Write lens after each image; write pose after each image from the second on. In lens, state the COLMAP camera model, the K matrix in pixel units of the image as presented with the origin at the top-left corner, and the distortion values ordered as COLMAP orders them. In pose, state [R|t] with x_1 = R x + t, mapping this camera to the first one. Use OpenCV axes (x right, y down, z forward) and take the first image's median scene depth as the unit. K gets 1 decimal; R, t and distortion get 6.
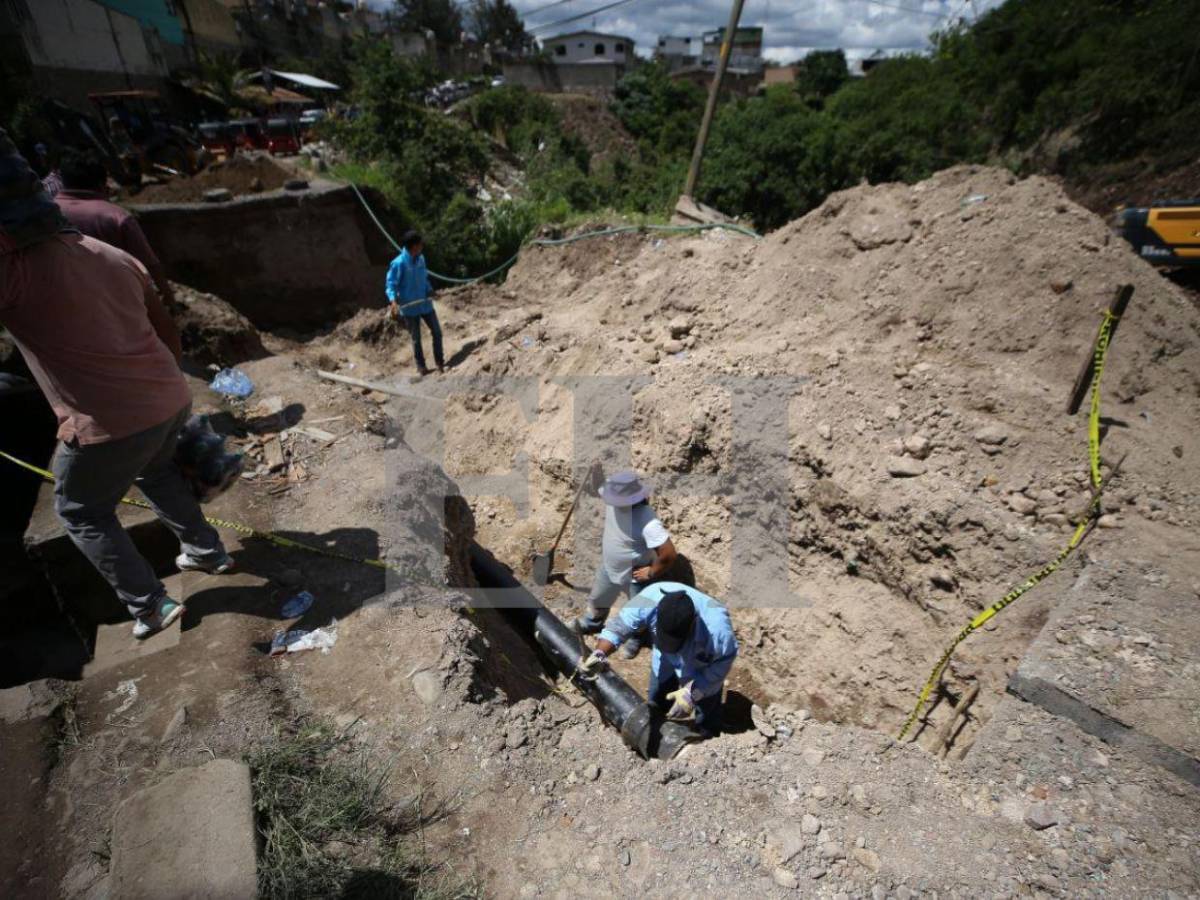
lens RADIAL K [[615.2, 0, 602.9], [0, 615.2, 445.3], [0, 0, 1]] dist [-0.044070, 0.012325]
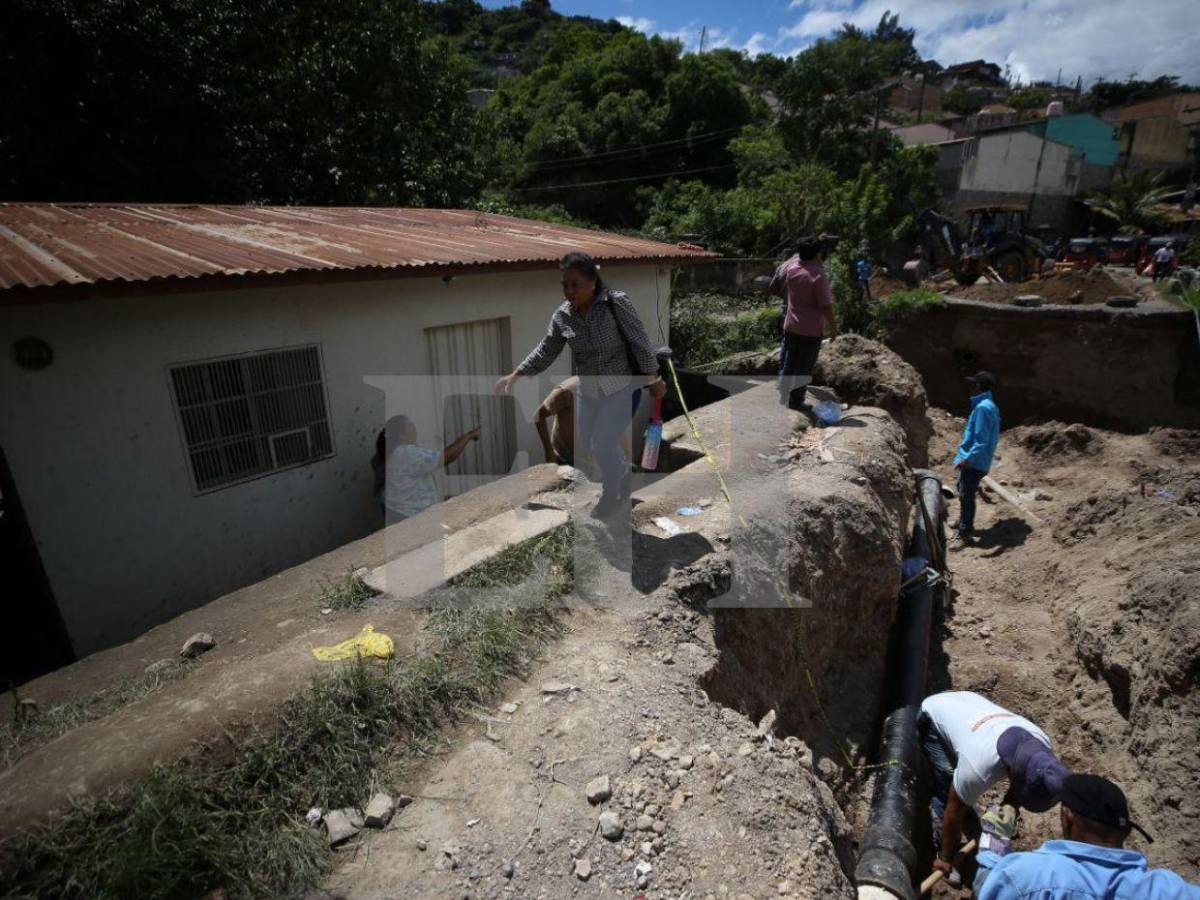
lens RADIAL K [[615.2, 0, 602.9], [0, 615.2, 445.3], [0, 0, 1]] dist [-0.044070, 0.012325]
pose [[0.347415, 0.313016, -0.883925, 0.060340], [-0.452417, 0.881623, 0.134384, 0.000350], [0.821353, 0.353216, 0.447903, 0.006989]]
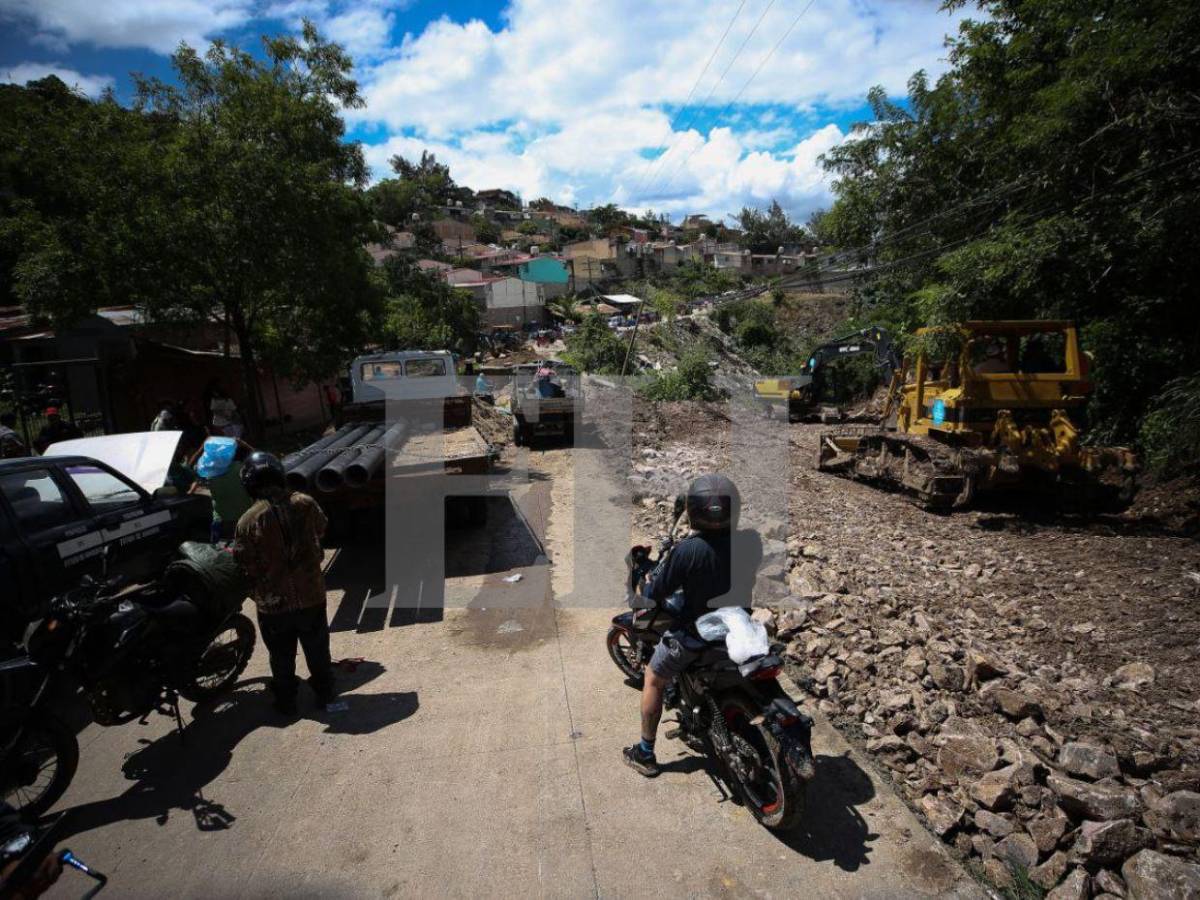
lens RADIAL K [[640.0, 0, 605.5], [0, 640.0, 423.4], [0, 0, 1]] dist [-0.008592, 0.002486]
pose [[0.834334, 0.079205, -0.545540, 0.811840], [-0.232275, 0.947998, -0.217598, 0.230830], [0.499936, 0.308264, 0.809344, -0.652718]]
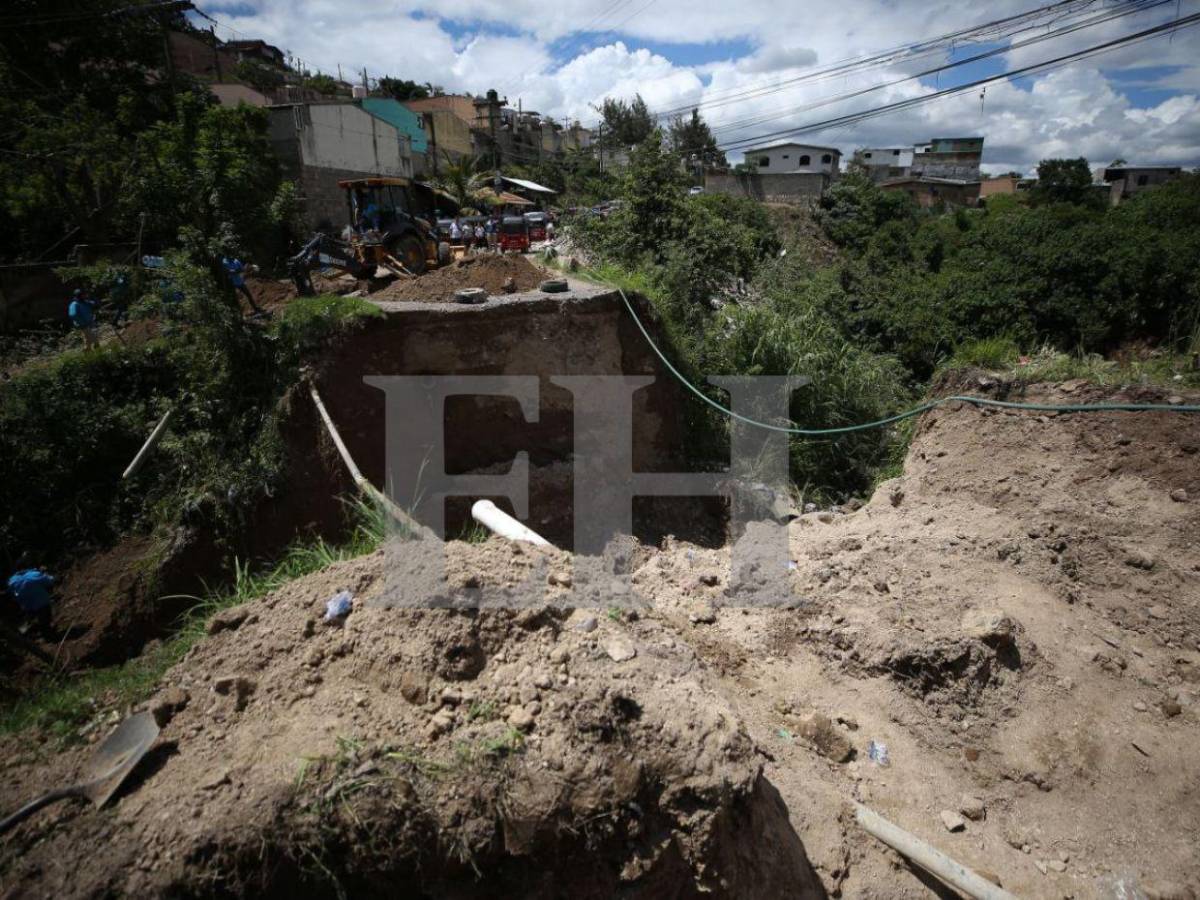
lens RADIAL K [[615.2, 0, 602.9], [0, 615.2, 445.3], [0, 0, 1]] dist [-0.044070, 0.012325]
pose [[0.968418, 0.092401, -0.231578, -0.140908], [-0.126218, 0.982673, -0.135729, -0.068648], [0.215024, 0.160672, 0.963301, 0.148187]]
